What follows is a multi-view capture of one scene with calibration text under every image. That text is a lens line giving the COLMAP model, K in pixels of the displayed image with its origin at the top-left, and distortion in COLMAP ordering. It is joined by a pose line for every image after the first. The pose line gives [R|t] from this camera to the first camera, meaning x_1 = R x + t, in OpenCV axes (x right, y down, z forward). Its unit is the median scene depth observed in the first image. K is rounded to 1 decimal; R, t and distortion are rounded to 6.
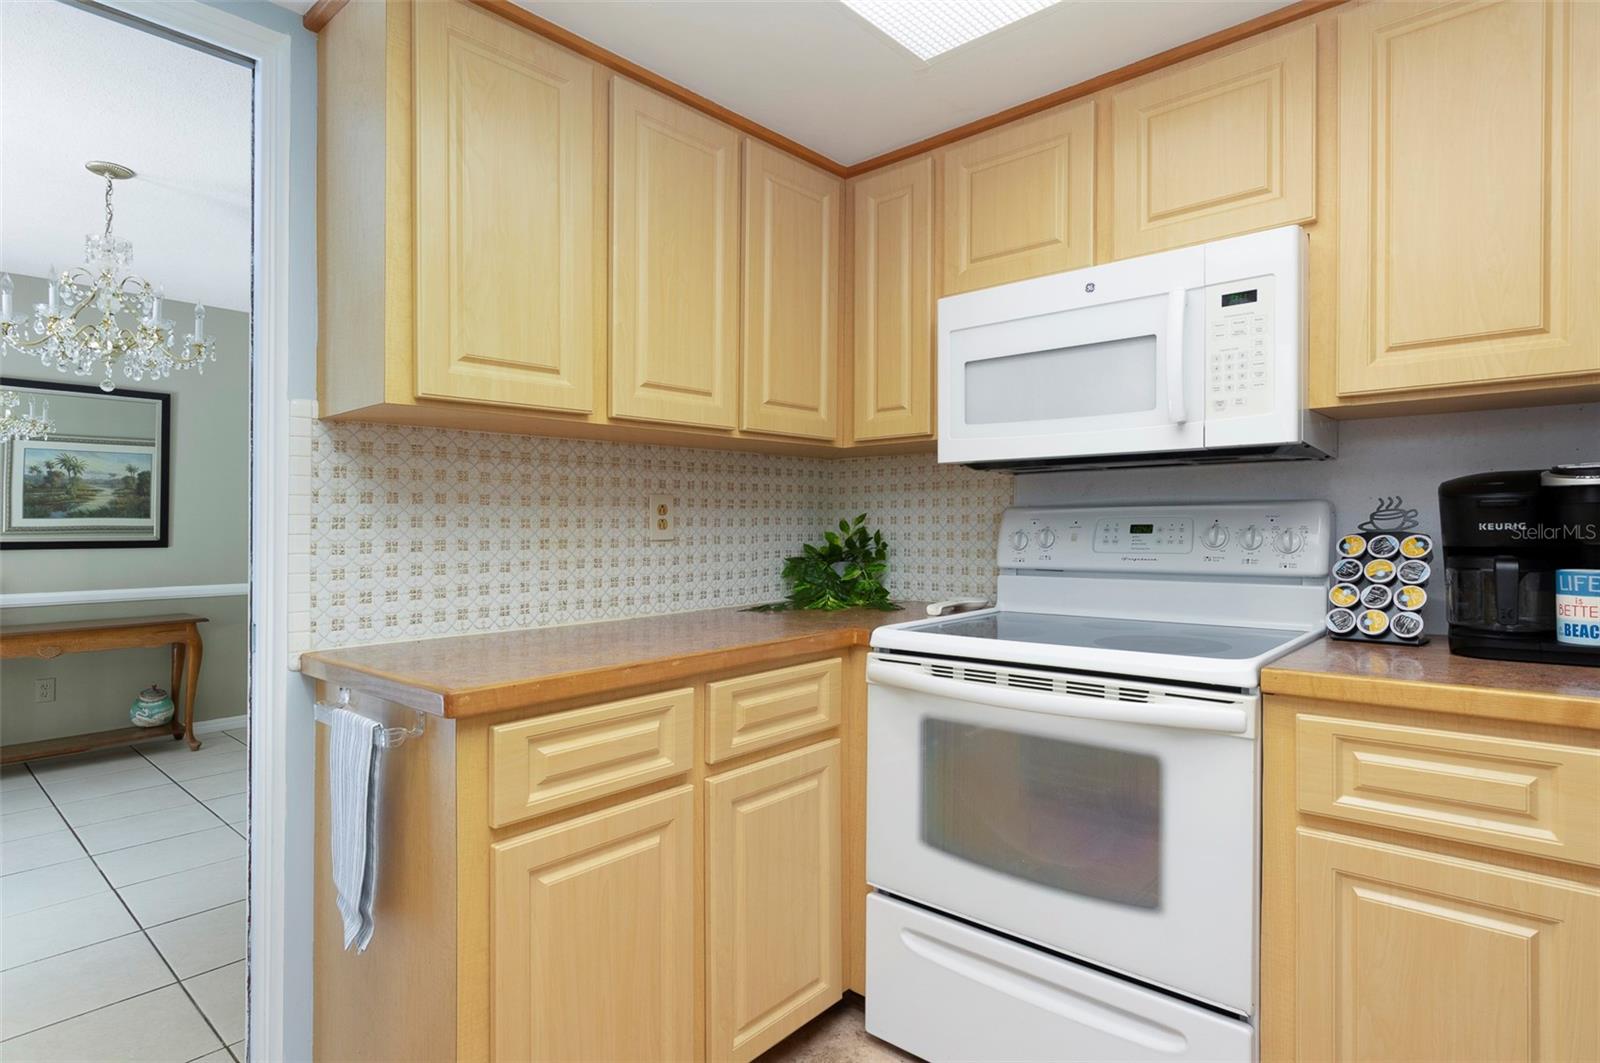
lens RADIAL K [[813.9, 0, 796.5], [0, 813.9, 513.2], [0, 0, 1]] dist [-0.001154, -0.001305]
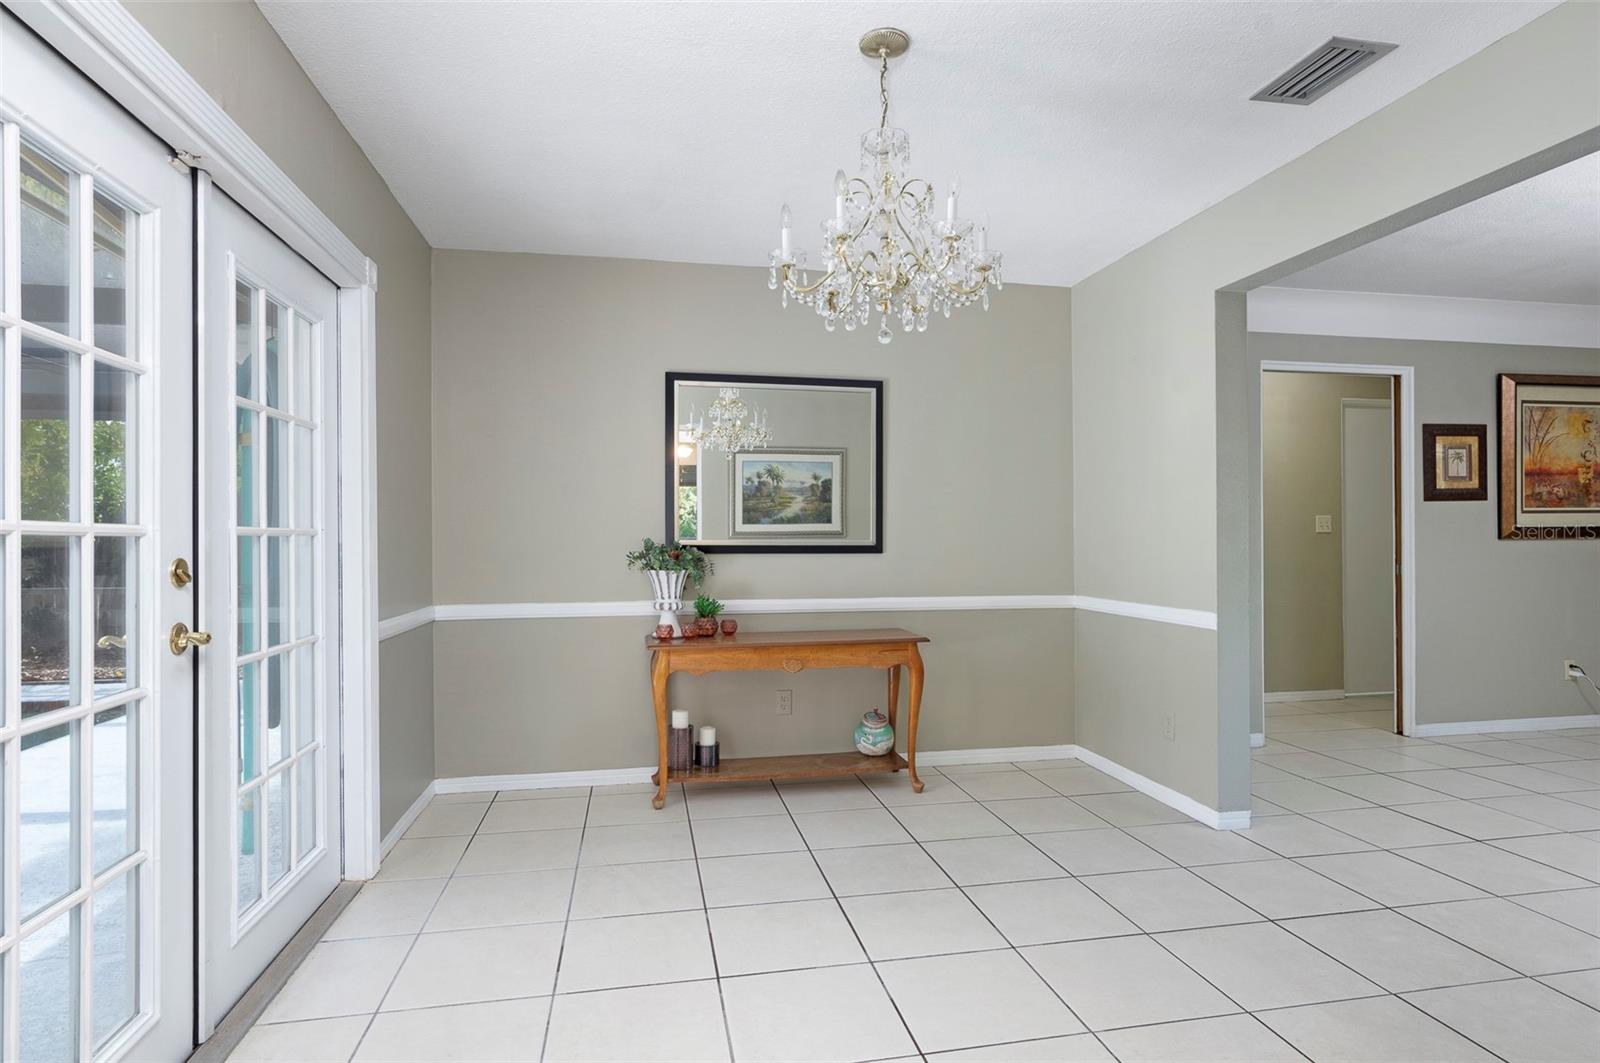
lens RADIAL K [[845.3, 0, 800.0], [0, 845.3, 531.5], [0, 0, 1]] dist [0.001588, 0.000490]
pose [[0.787231, -0.001167, -0.616657, -0.181956], [0.008991, 0.999914, 0.009585, 0.005684], [0.616593, -0.013090, 0.787173, 0.143565]]
